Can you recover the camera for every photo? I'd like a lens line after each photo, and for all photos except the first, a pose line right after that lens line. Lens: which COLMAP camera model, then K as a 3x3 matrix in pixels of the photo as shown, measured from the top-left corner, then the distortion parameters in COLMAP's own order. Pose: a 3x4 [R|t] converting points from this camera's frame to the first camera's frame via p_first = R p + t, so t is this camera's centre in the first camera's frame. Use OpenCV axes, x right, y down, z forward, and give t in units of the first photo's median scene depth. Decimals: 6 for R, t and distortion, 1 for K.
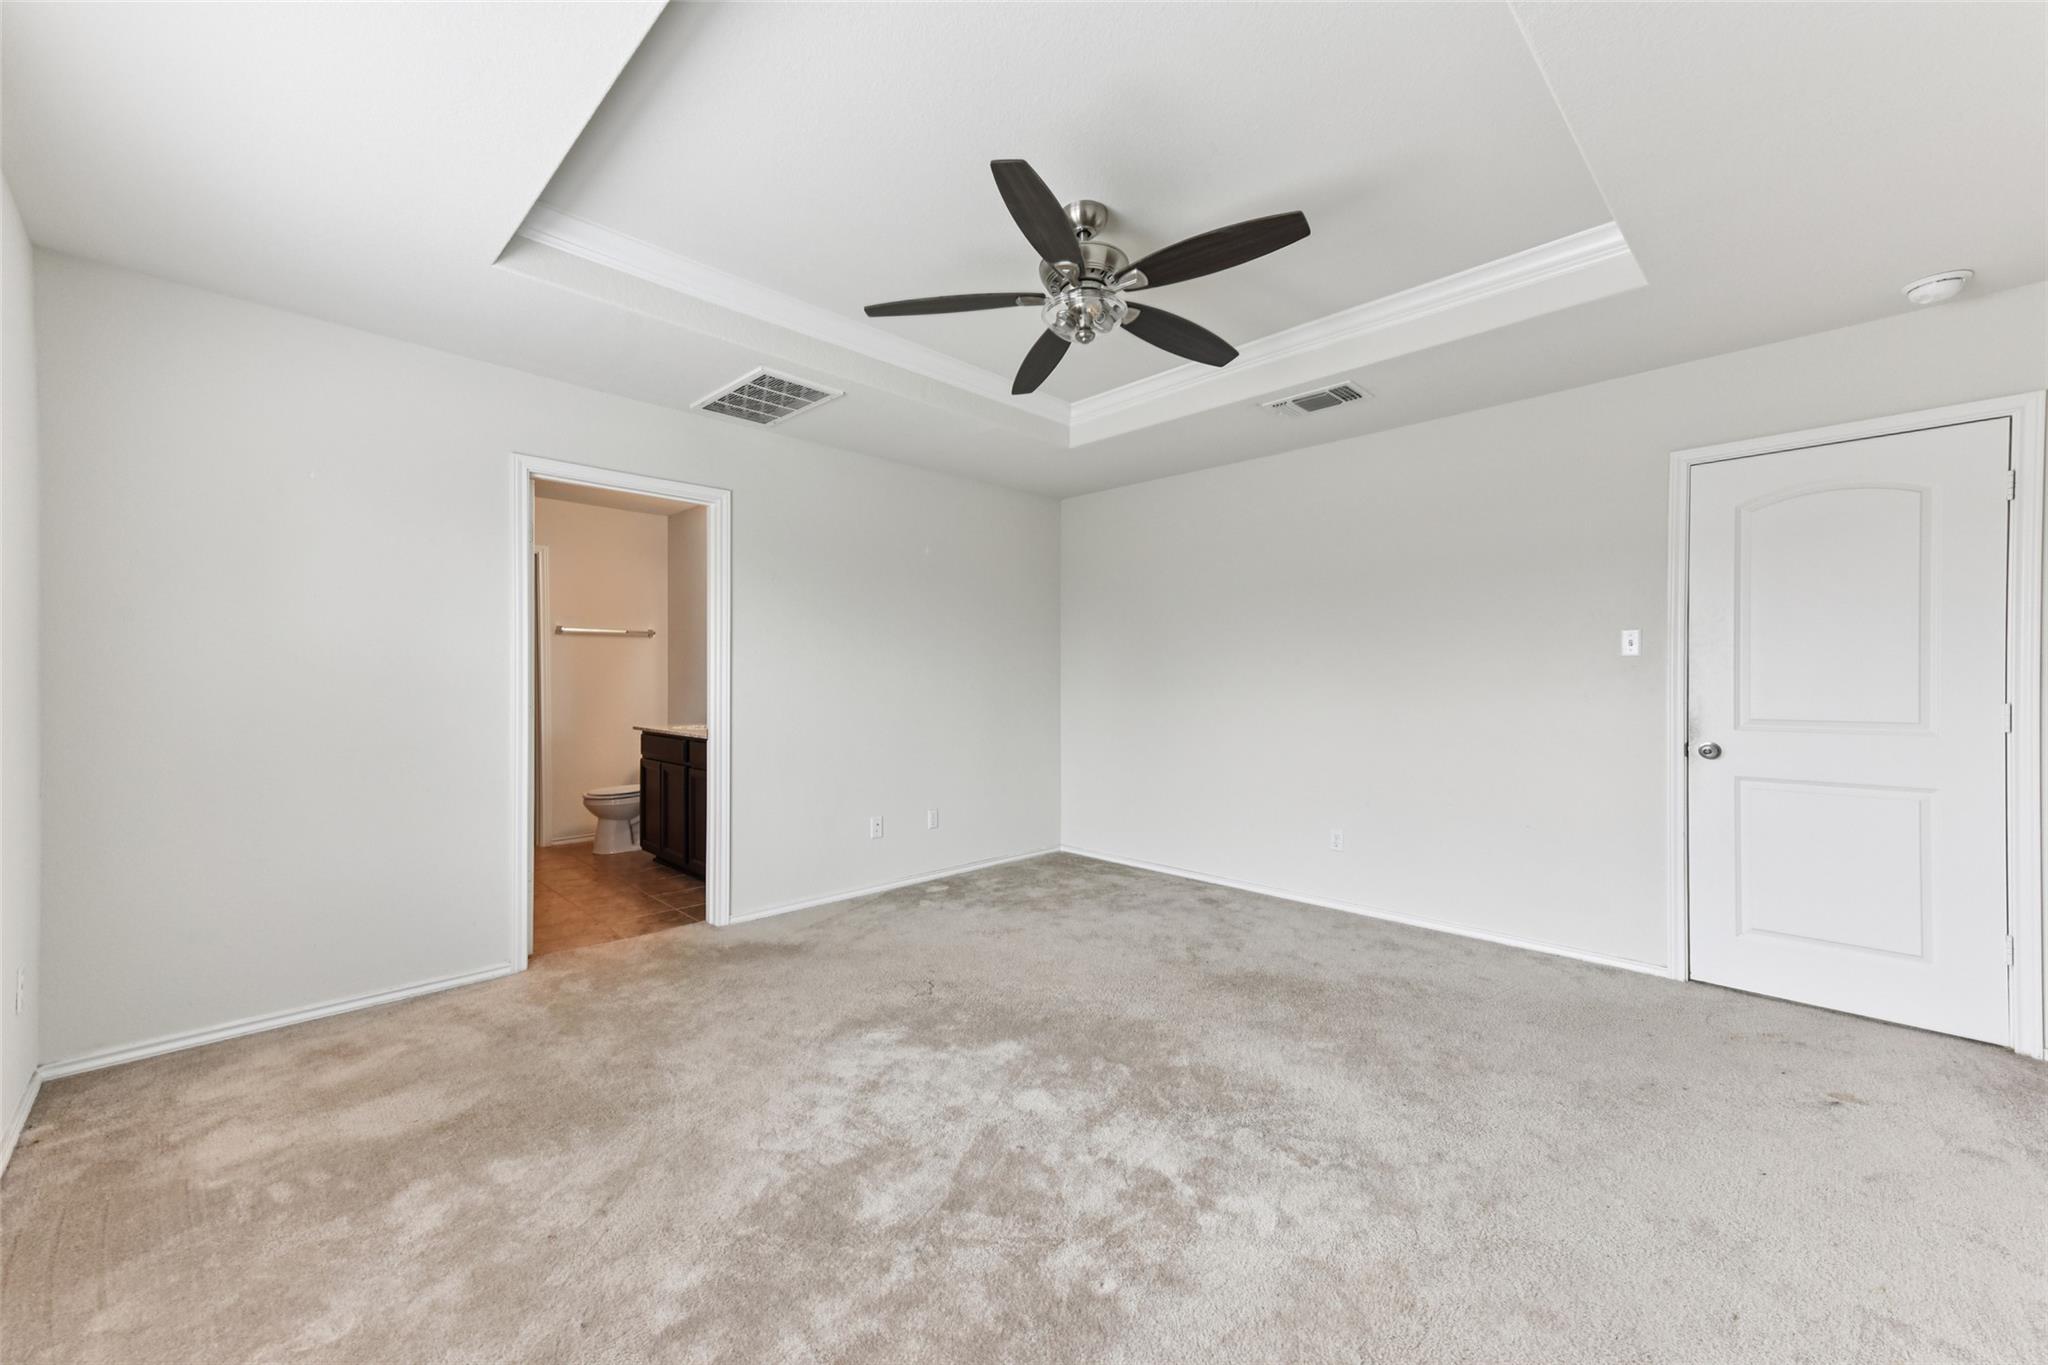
lens RADIAL K [[820.4, 0, 1027.8], [0, 820.4, 679.4], [0, 0, 1]] dist [0.002666, 0.000044]
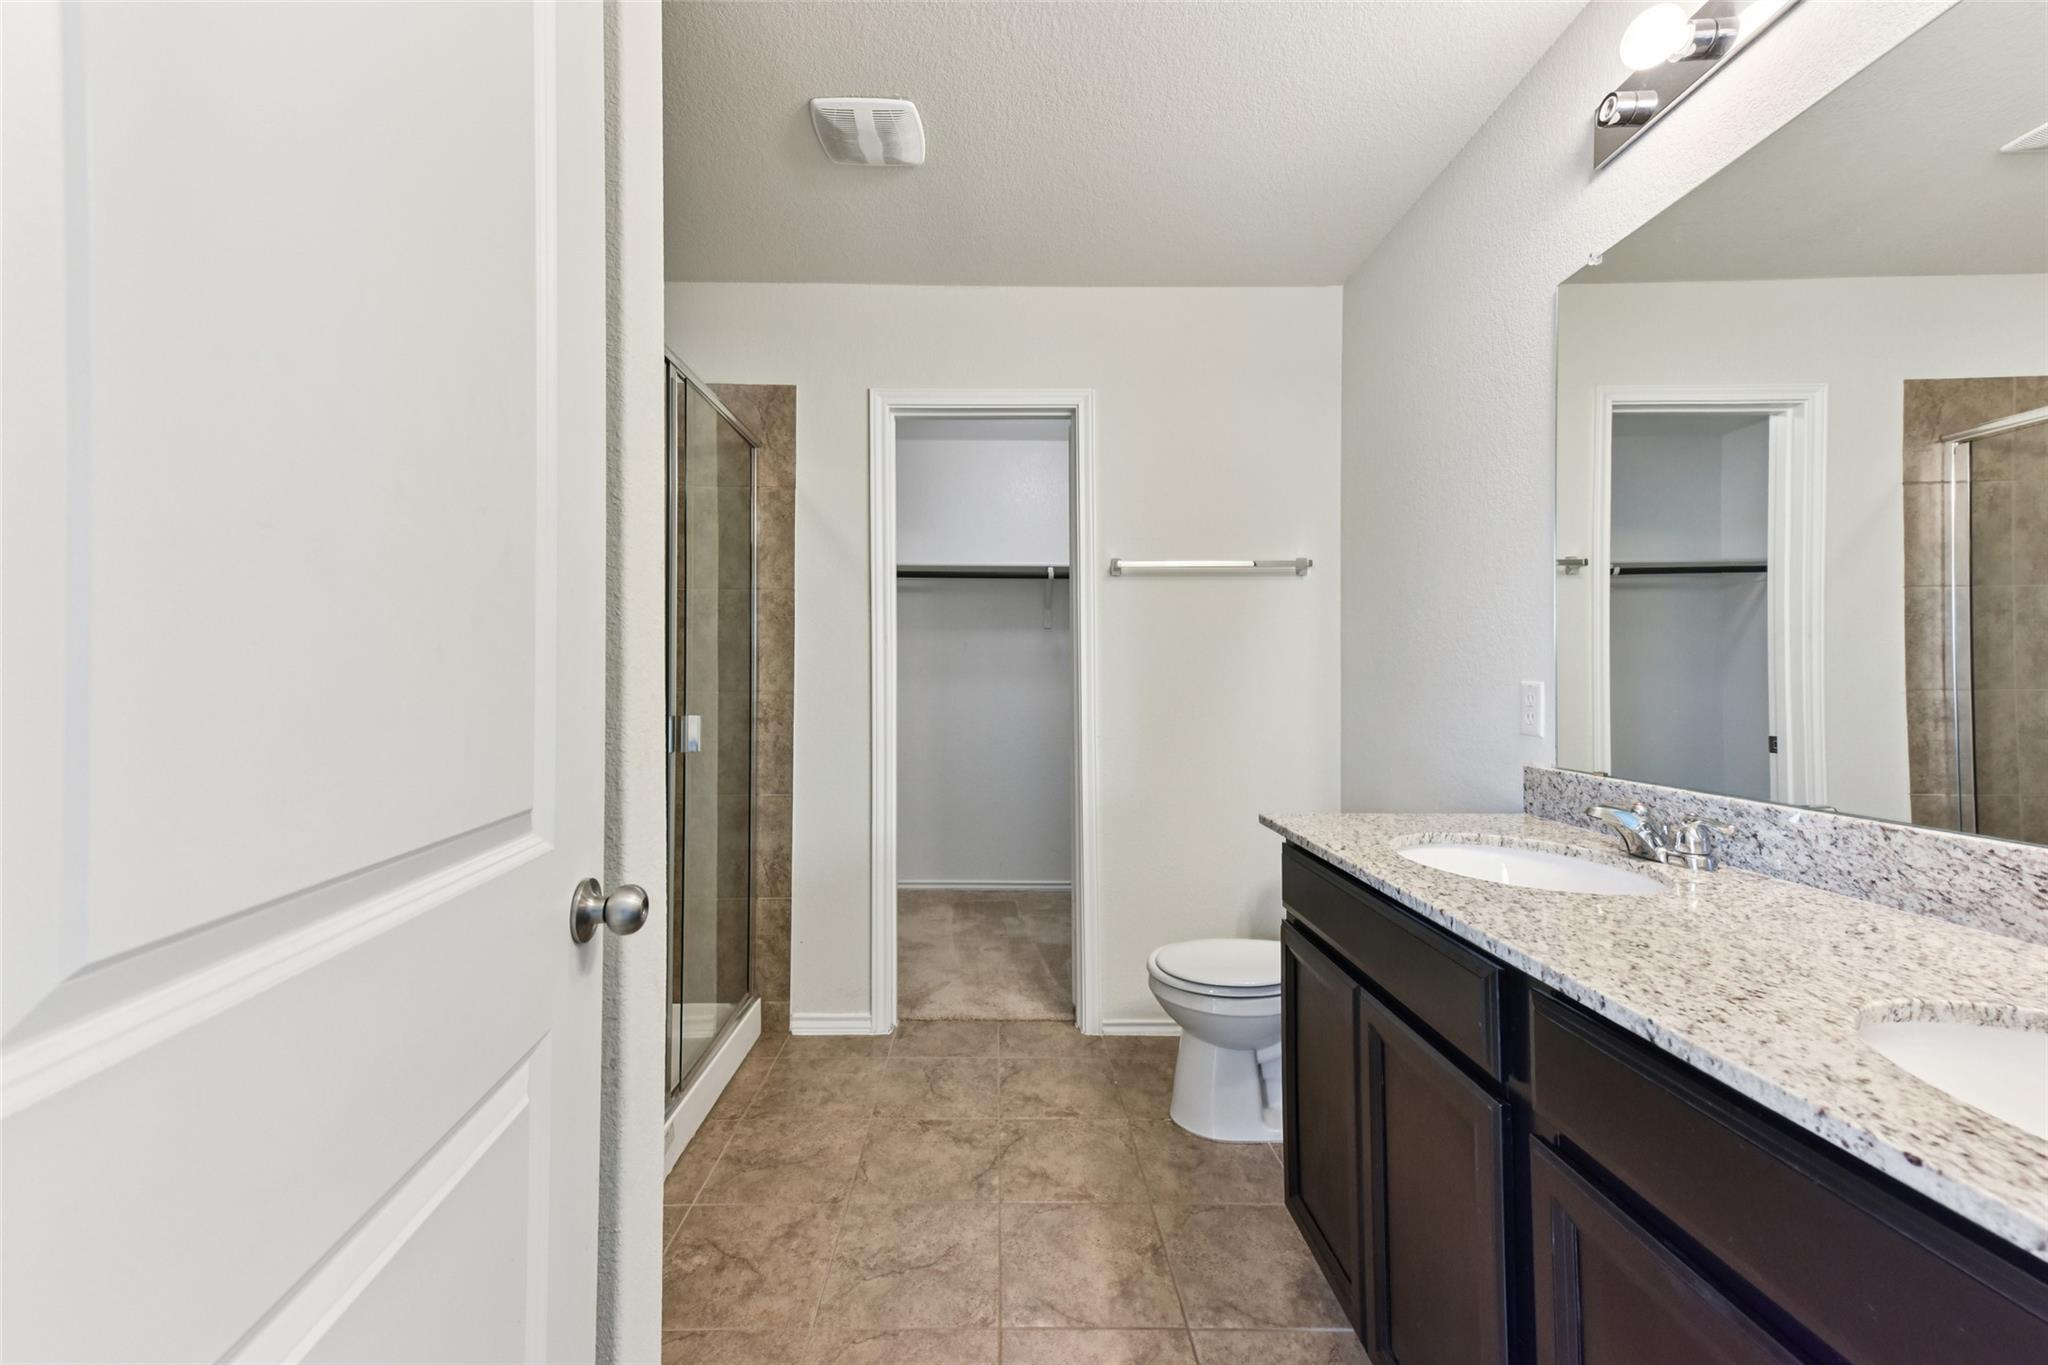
lens RADIAL K [[820.4, 0, 1027.8], [0, 820.4, 679.4], [0, 0, 1]] dist [0.002666, 0.000044]
pose [[0.736630, -0.009519, -0.676229, -0.367950], [0.006031, 0.999954, -0.007506, 0.008107], [0.676269, 0.001451, 0.736653, 0.783002]]
